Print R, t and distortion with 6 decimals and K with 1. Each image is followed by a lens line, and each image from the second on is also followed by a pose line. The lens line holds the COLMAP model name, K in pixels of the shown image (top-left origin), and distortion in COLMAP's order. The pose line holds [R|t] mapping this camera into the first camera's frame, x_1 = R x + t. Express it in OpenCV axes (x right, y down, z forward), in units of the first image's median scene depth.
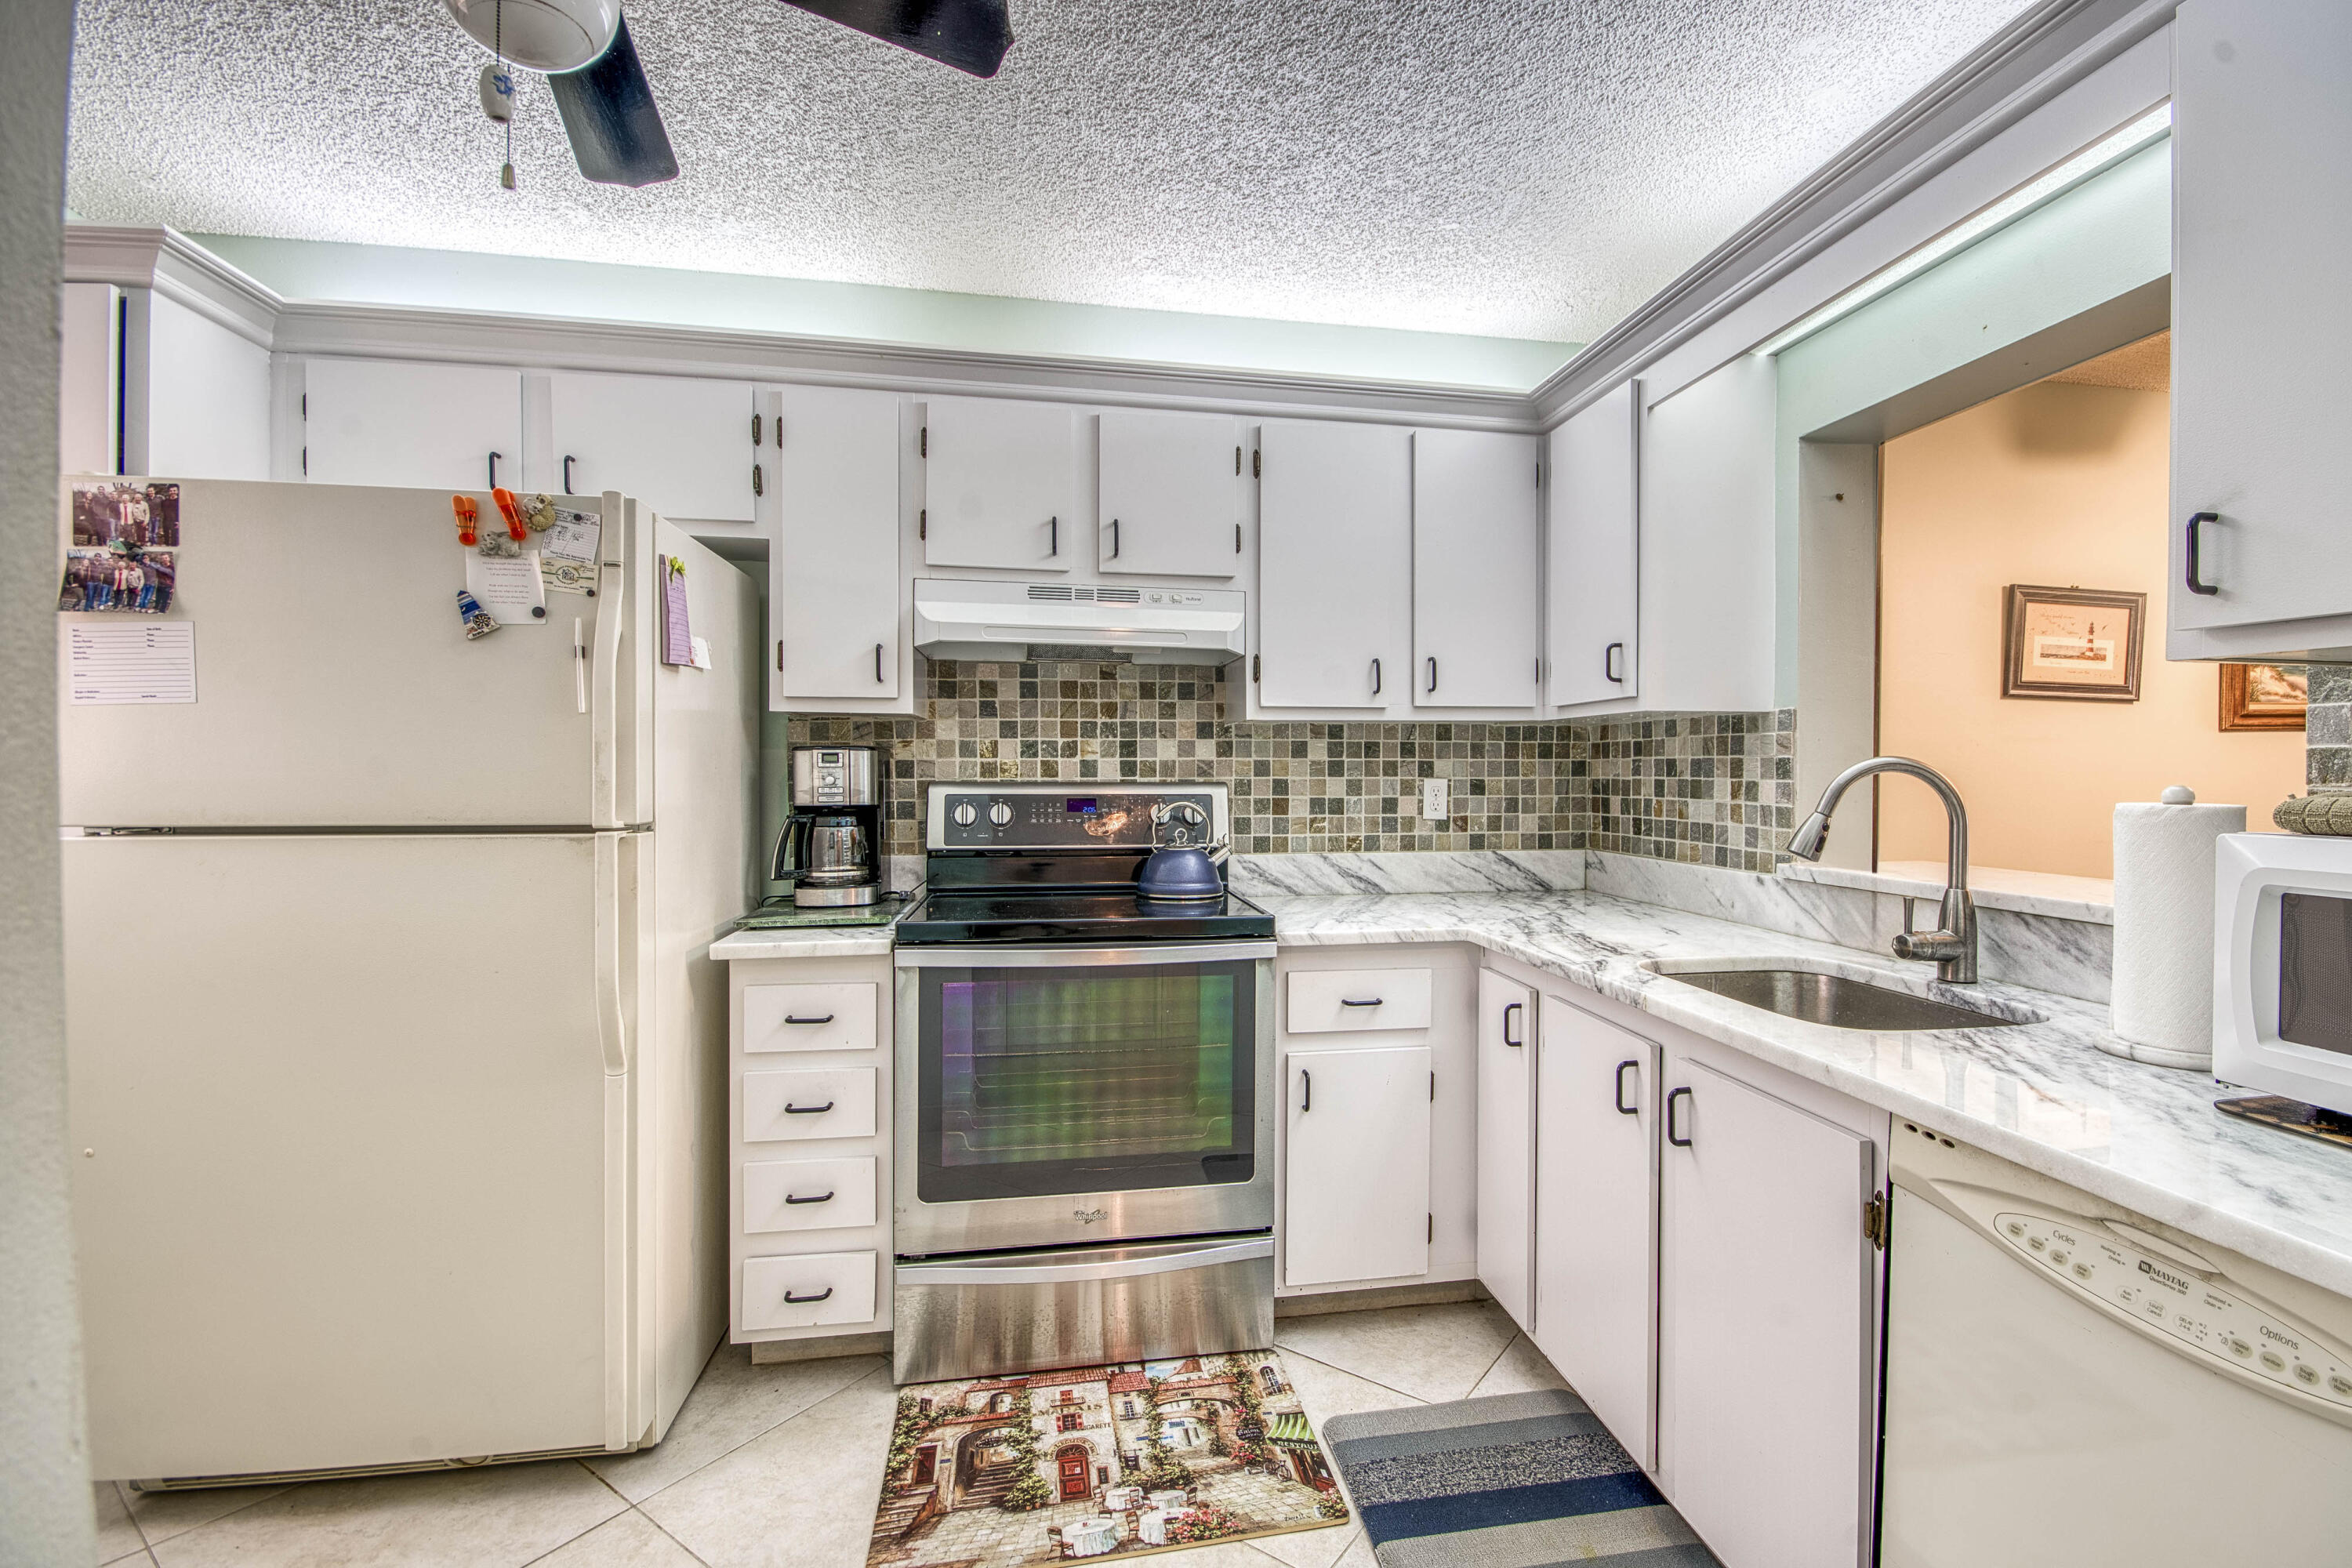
lens RADIAL K [[1043.1, 0, 1229.7], [0, 1043.1, 776.3], [0, 0, 1]] dist [-0.014967, -0.001434]
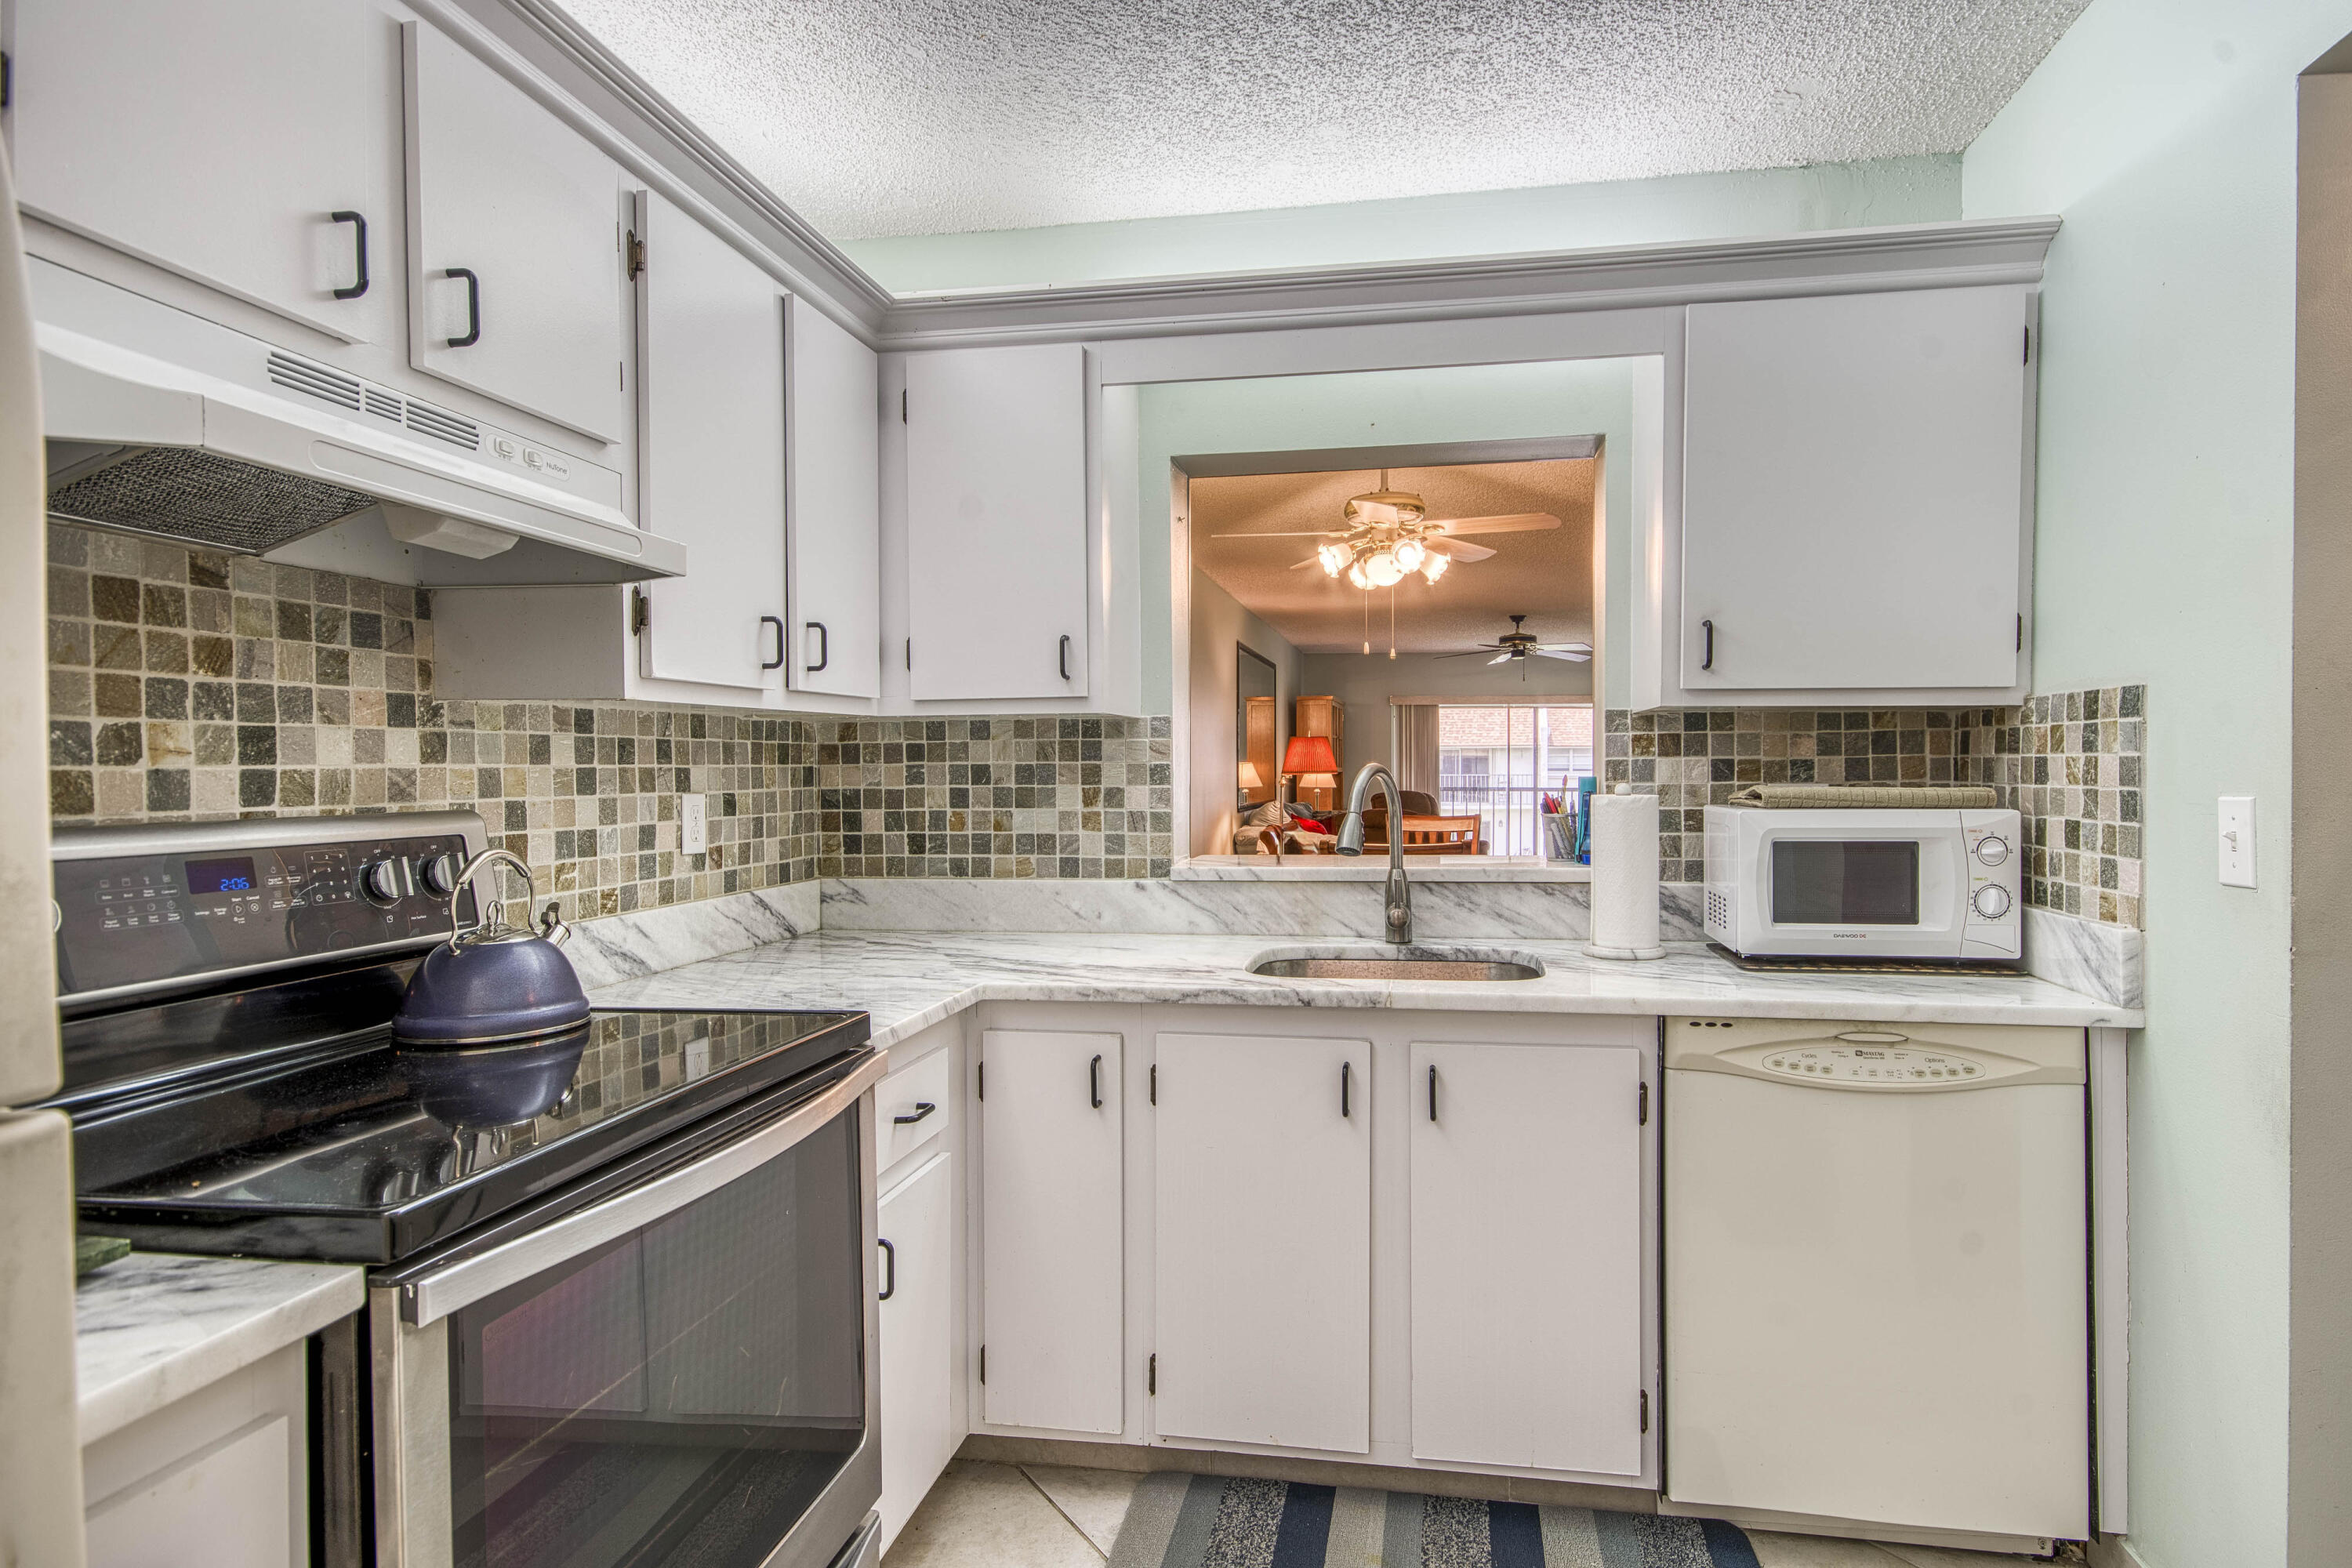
lens RADIAL K [[1201.1, 0, 1286.5], [0, 1201.1, 784.4], [0, 0, 1]] dist [0.005380, 0.000774]
pose [[0.327540, -0.017459, 0.944676, -0.447425], [0.014570, 0.999804, 0.013426, -0.009572], [-0.944725, 0.009366, 0.327730, 0.401556]]
